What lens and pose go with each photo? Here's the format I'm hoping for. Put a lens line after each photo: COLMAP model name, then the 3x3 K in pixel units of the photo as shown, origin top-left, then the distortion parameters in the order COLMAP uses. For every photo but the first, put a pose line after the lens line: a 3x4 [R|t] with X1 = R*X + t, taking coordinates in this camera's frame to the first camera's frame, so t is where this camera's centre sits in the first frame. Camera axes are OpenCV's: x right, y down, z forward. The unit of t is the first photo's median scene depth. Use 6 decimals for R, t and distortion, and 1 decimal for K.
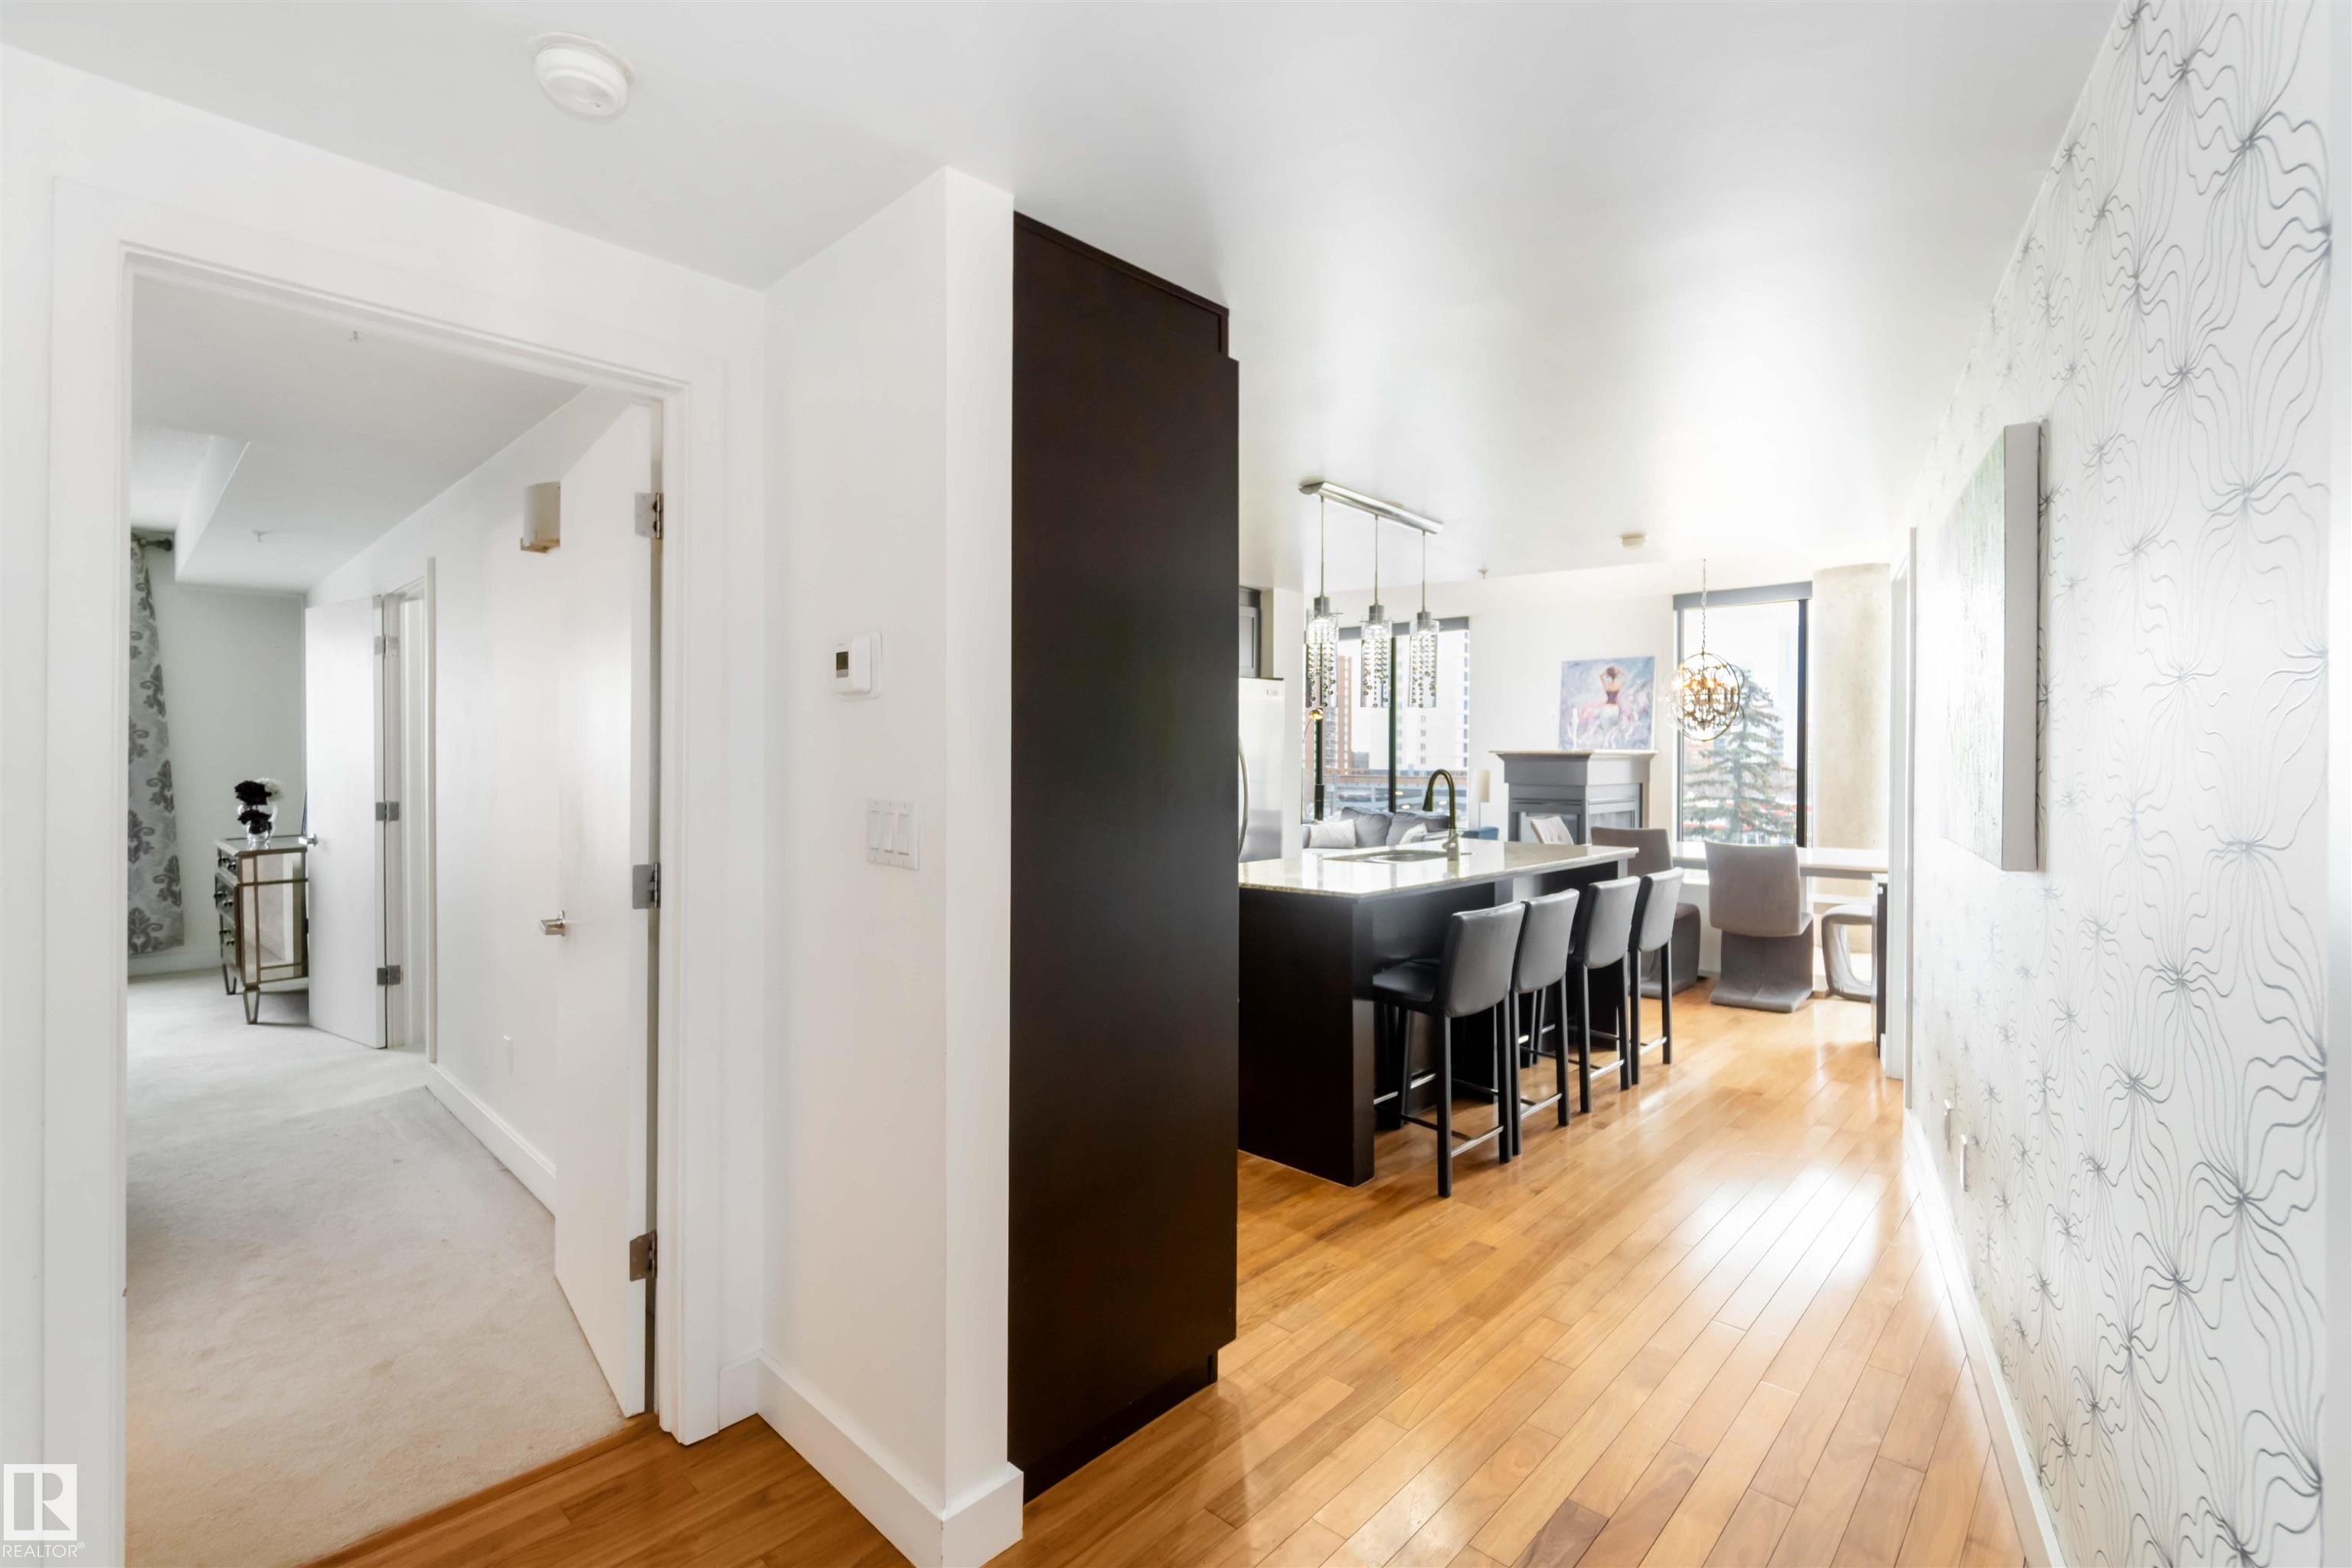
lens RADIAL K [[1038.3, 0, 1204.0], [0, 1038.3, 764.8], [0, 0, 1]] dist [-0.008049, 0.003051]
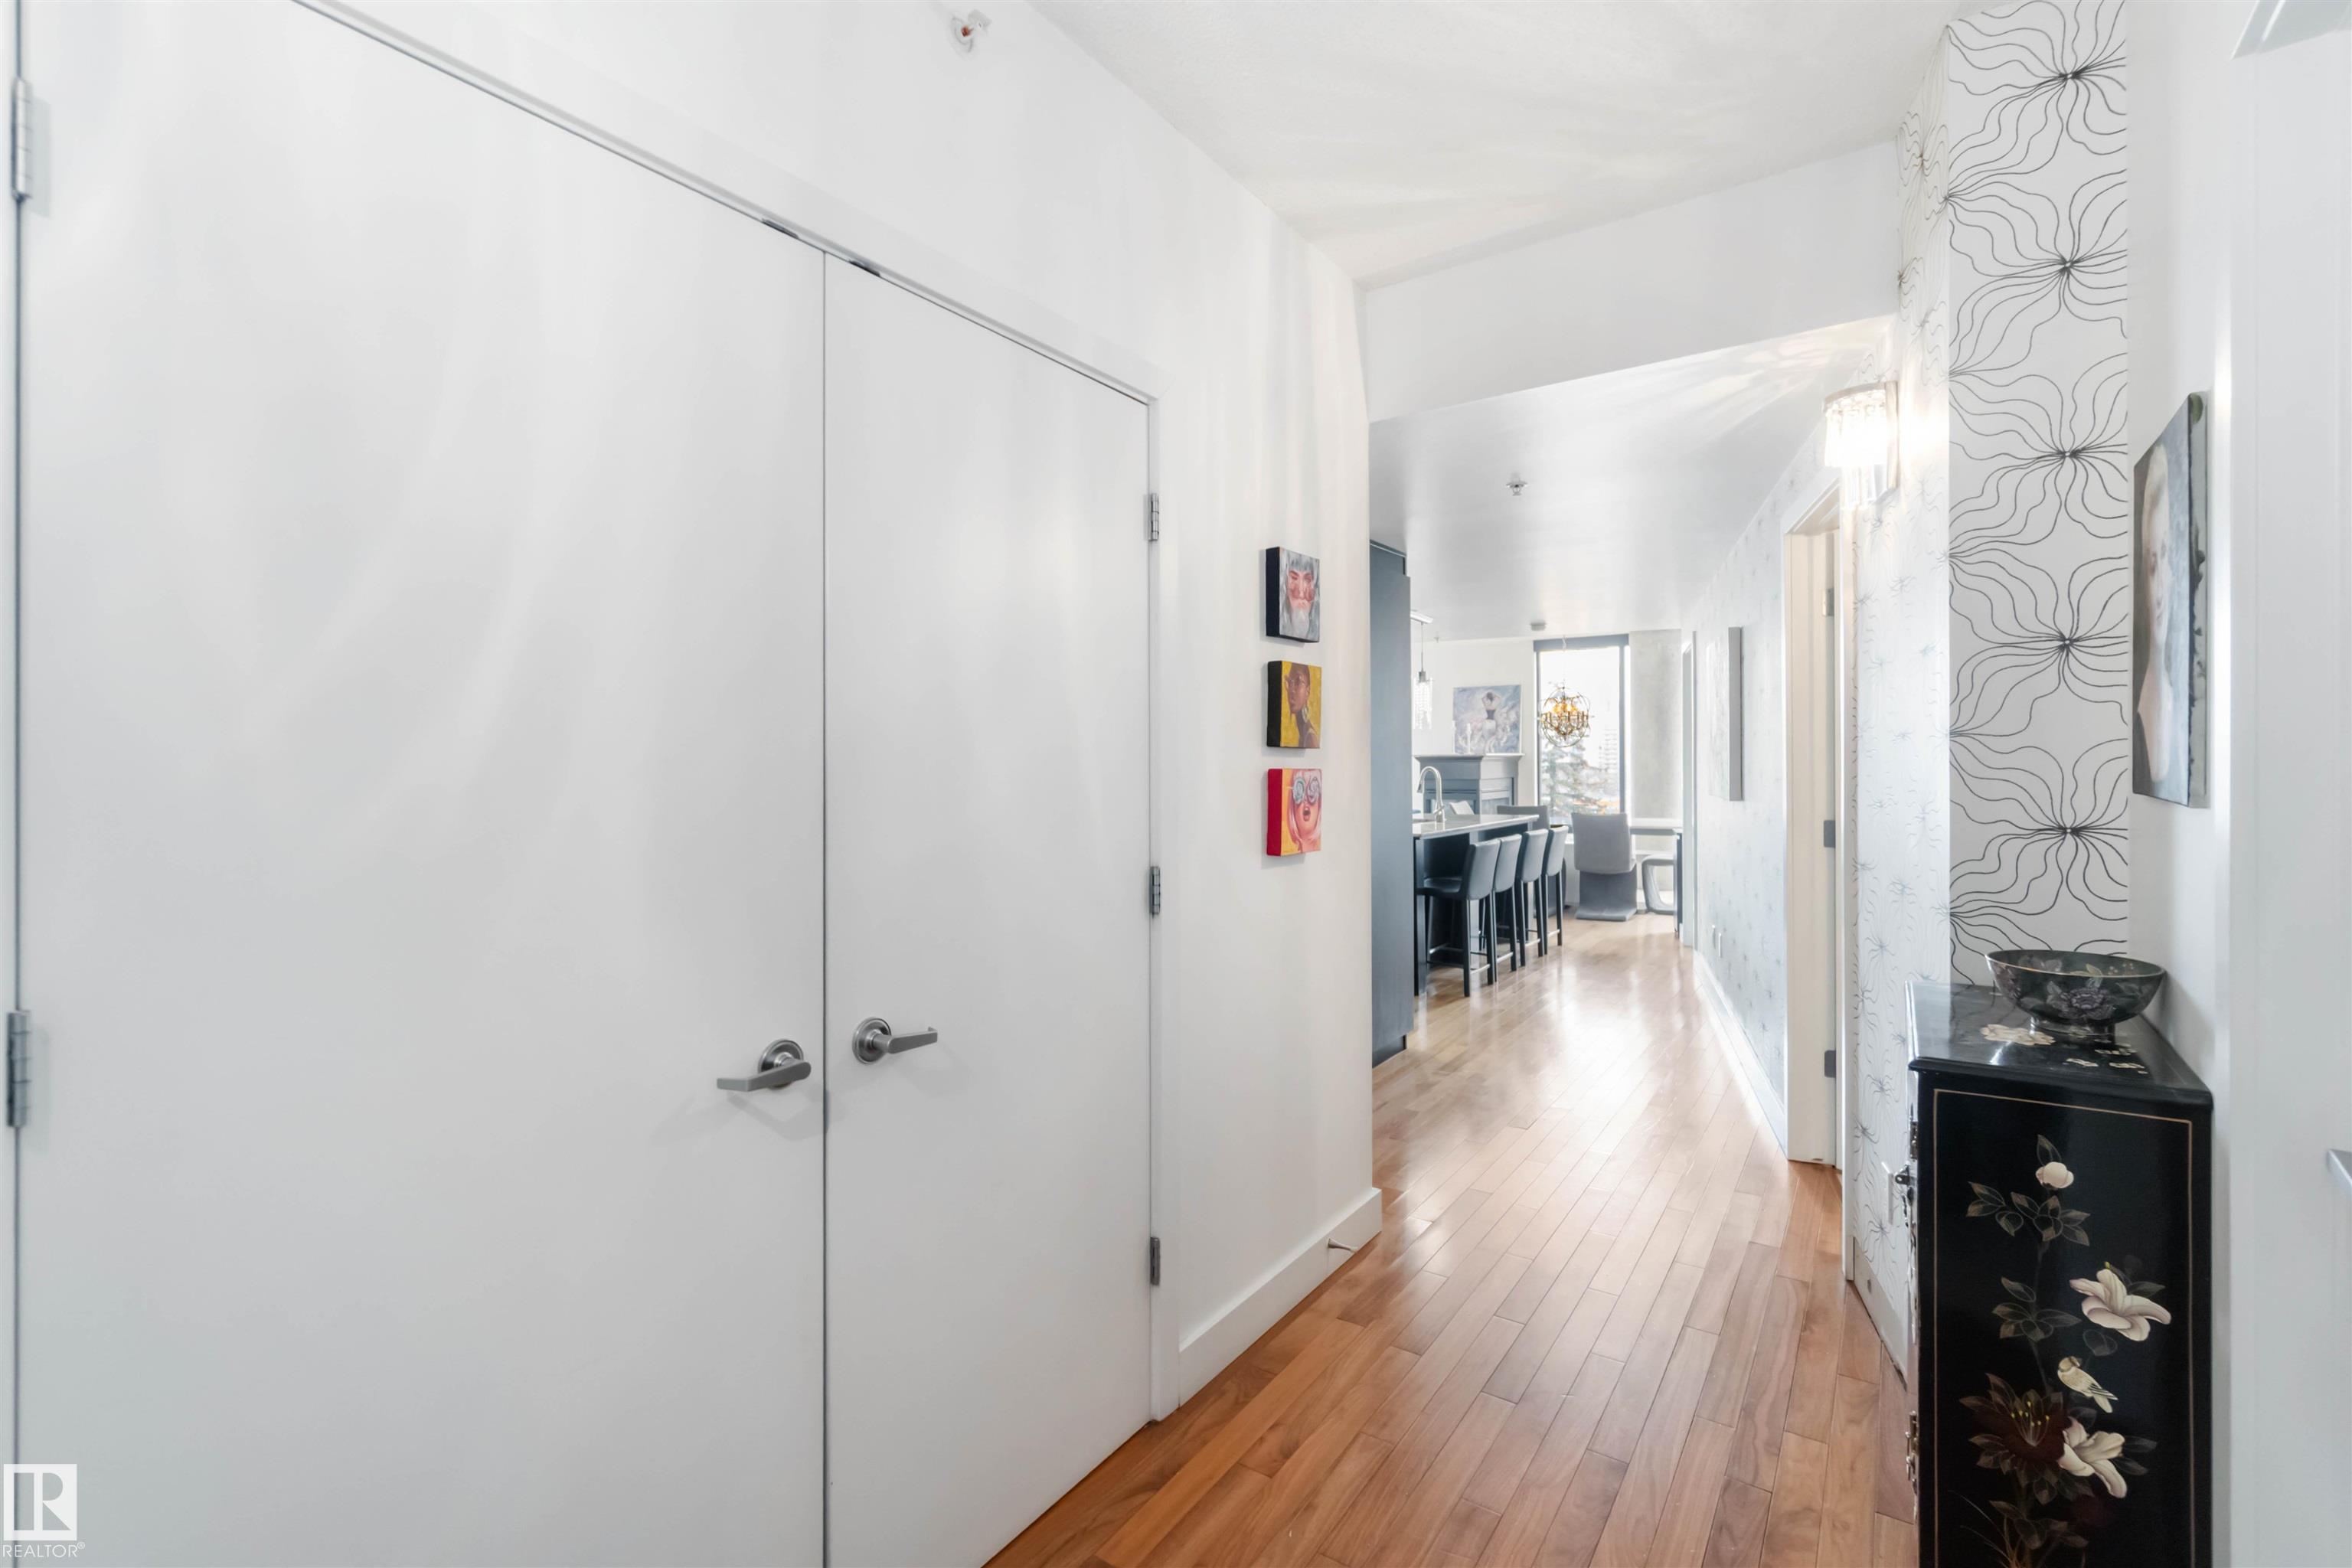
lens RADIAL K [[1038.3, 0, 1179.7], [0, 1038.3, 768.1], [0, 0, 1]] dist [-0.008049, 0.003051]
pose [[0.990251, -0.011900, 0.138786, -0.287869], [0.012190, 0.999925, -0.001242, 0.002222], [-0.138761, 0.002922, 0.990322, -0.418087]]
